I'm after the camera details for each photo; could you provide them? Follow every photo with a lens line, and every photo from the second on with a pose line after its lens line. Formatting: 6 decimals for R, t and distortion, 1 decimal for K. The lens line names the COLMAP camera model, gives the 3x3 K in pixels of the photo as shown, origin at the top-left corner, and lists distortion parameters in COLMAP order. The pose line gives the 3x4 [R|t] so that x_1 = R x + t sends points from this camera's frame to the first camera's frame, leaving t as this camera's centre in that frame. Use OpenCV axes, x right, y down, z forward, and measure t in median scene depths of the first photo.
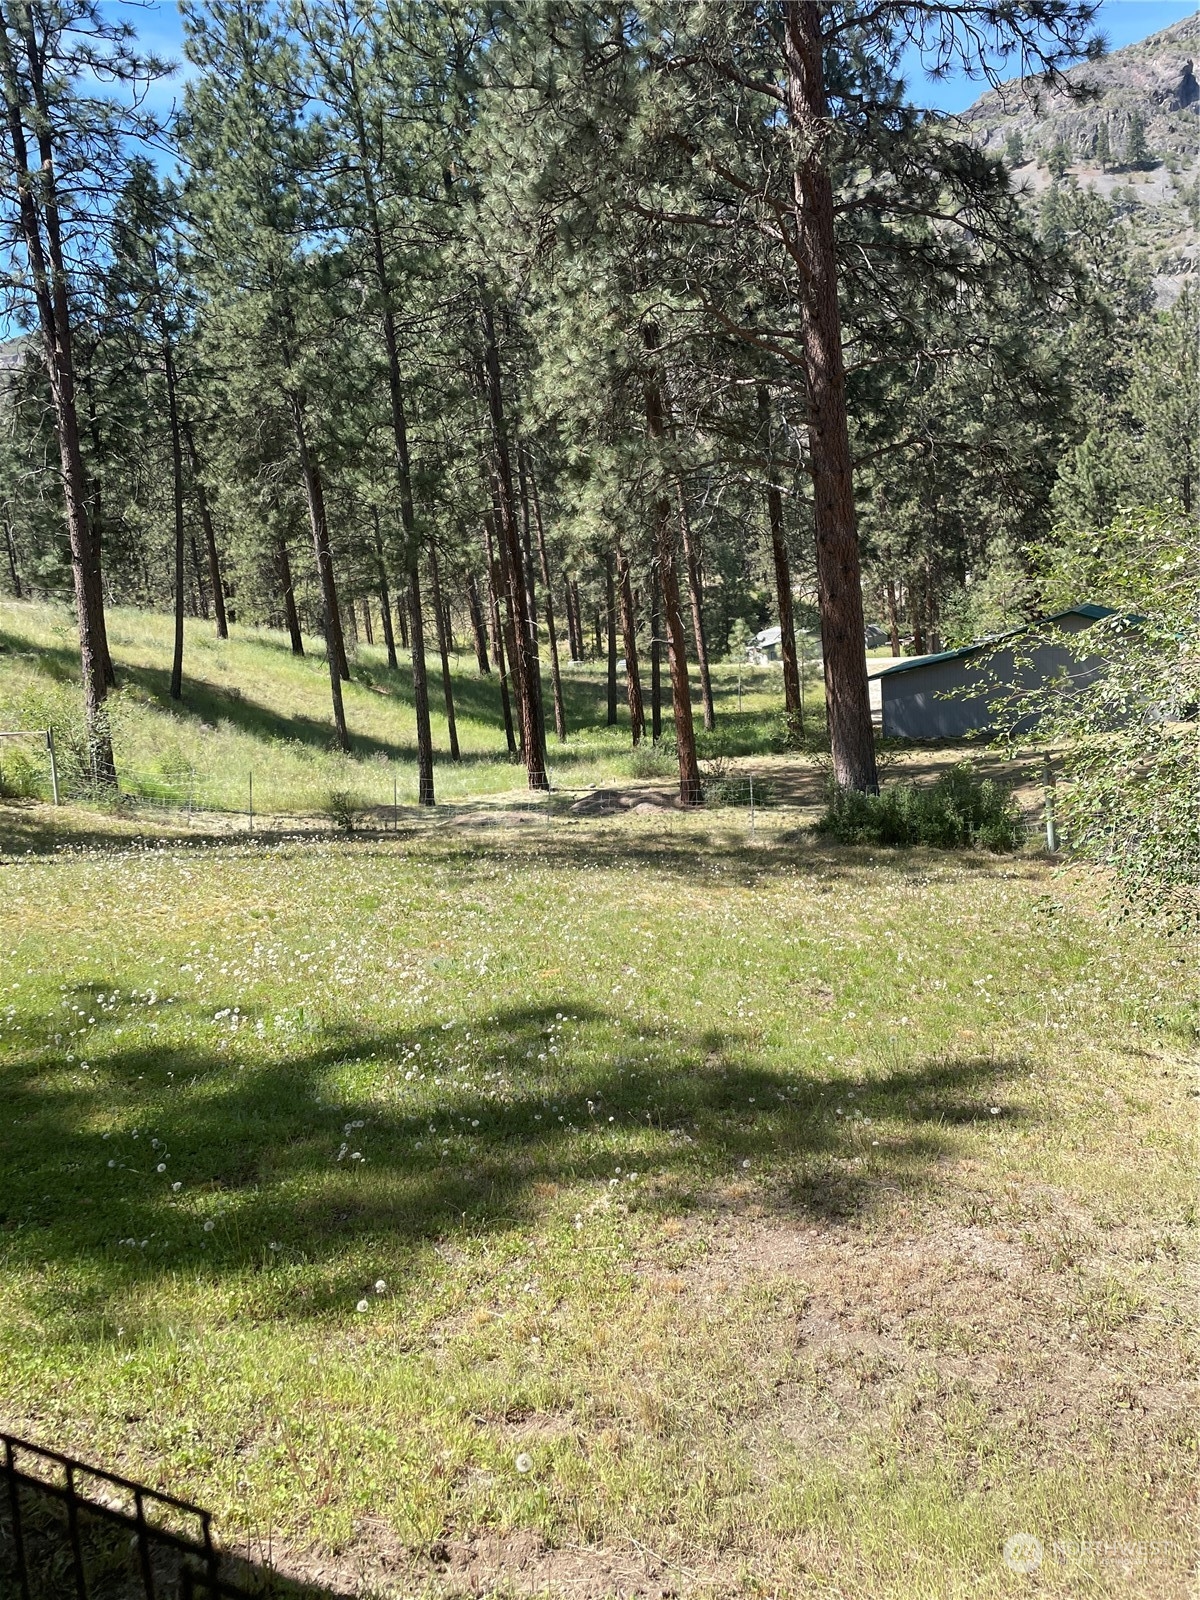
lens RADIAL K [[1207.0, 0, 610.5], [0, 1207.0, 776.4], [0, 0, 1]] dist [0.103955, -0.128403]
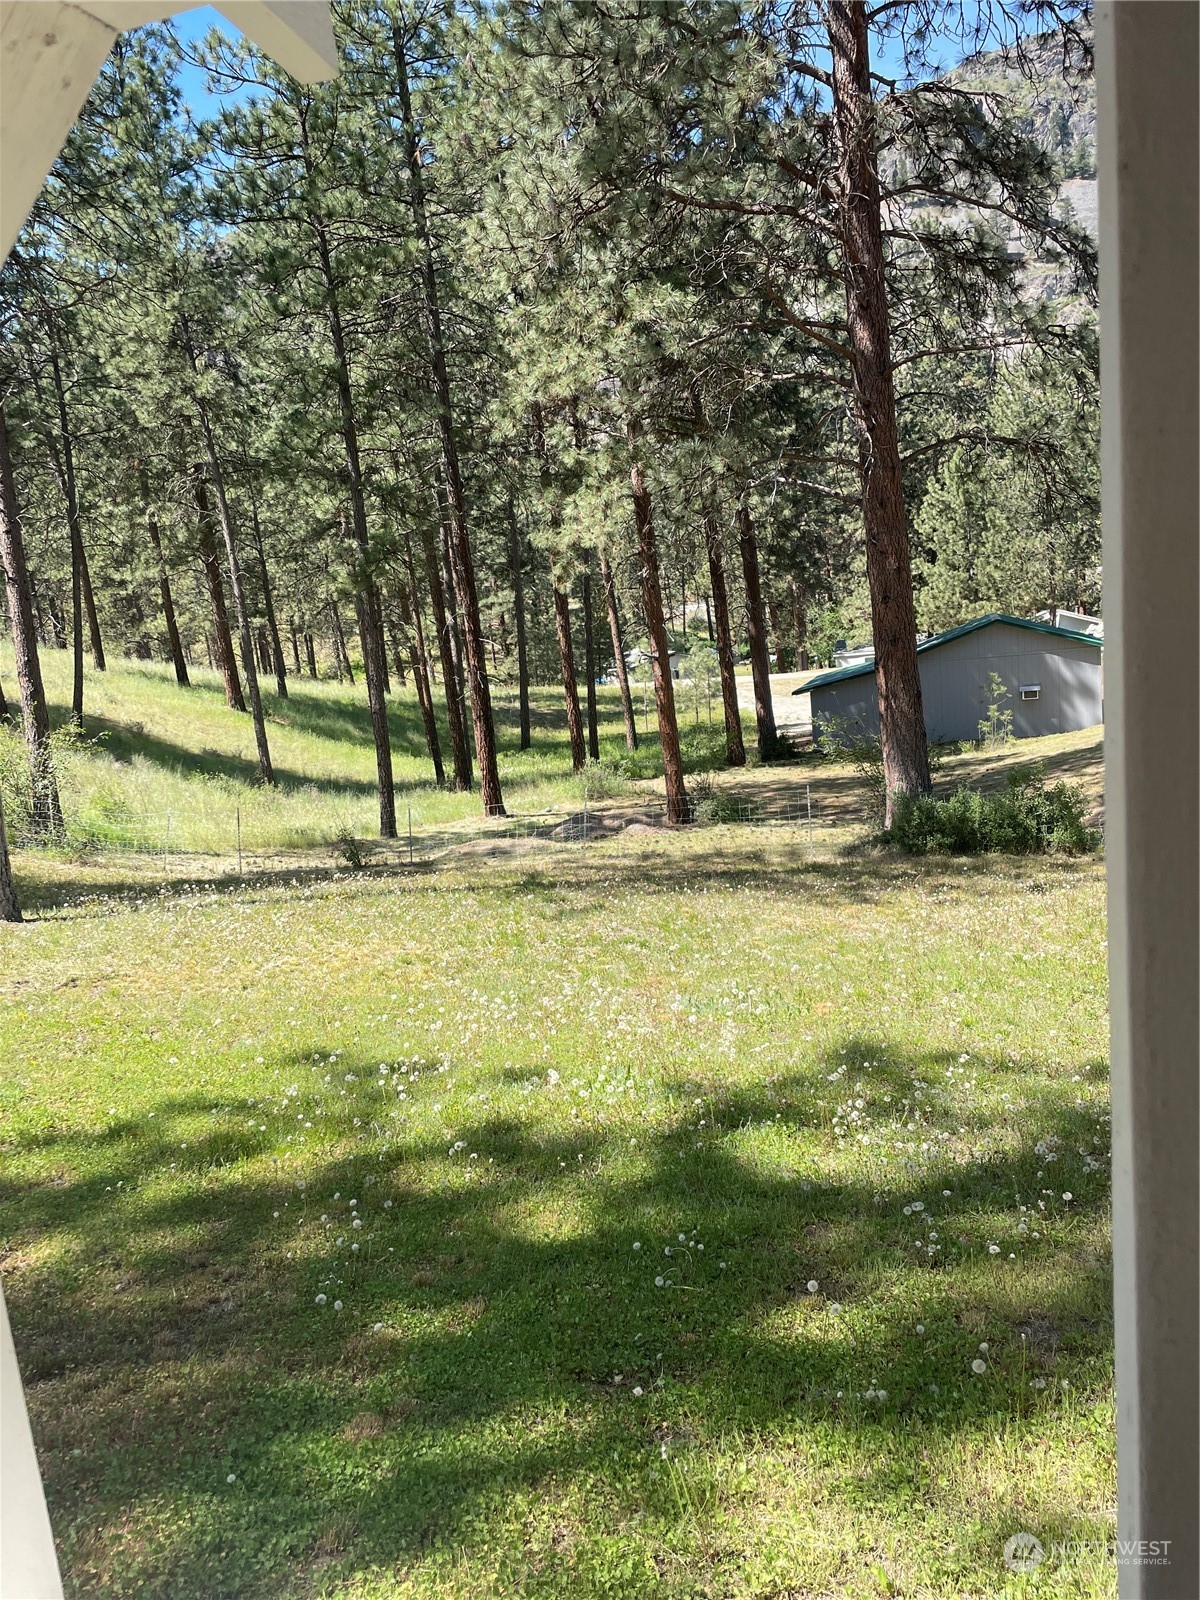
lens RADIAL K [[1208.5, 0, 600.0], [0, 1208.5, 800.0], [0, 0, 1]] dist [0.097463, -0.121795]
pose [[0.990930, -0.041474, 0.127819, -0.109213], [0.041749, 0.999128, 0.000530, 0.001007], [-0.127729, 0.004811, 0.991797, 0.045394]]
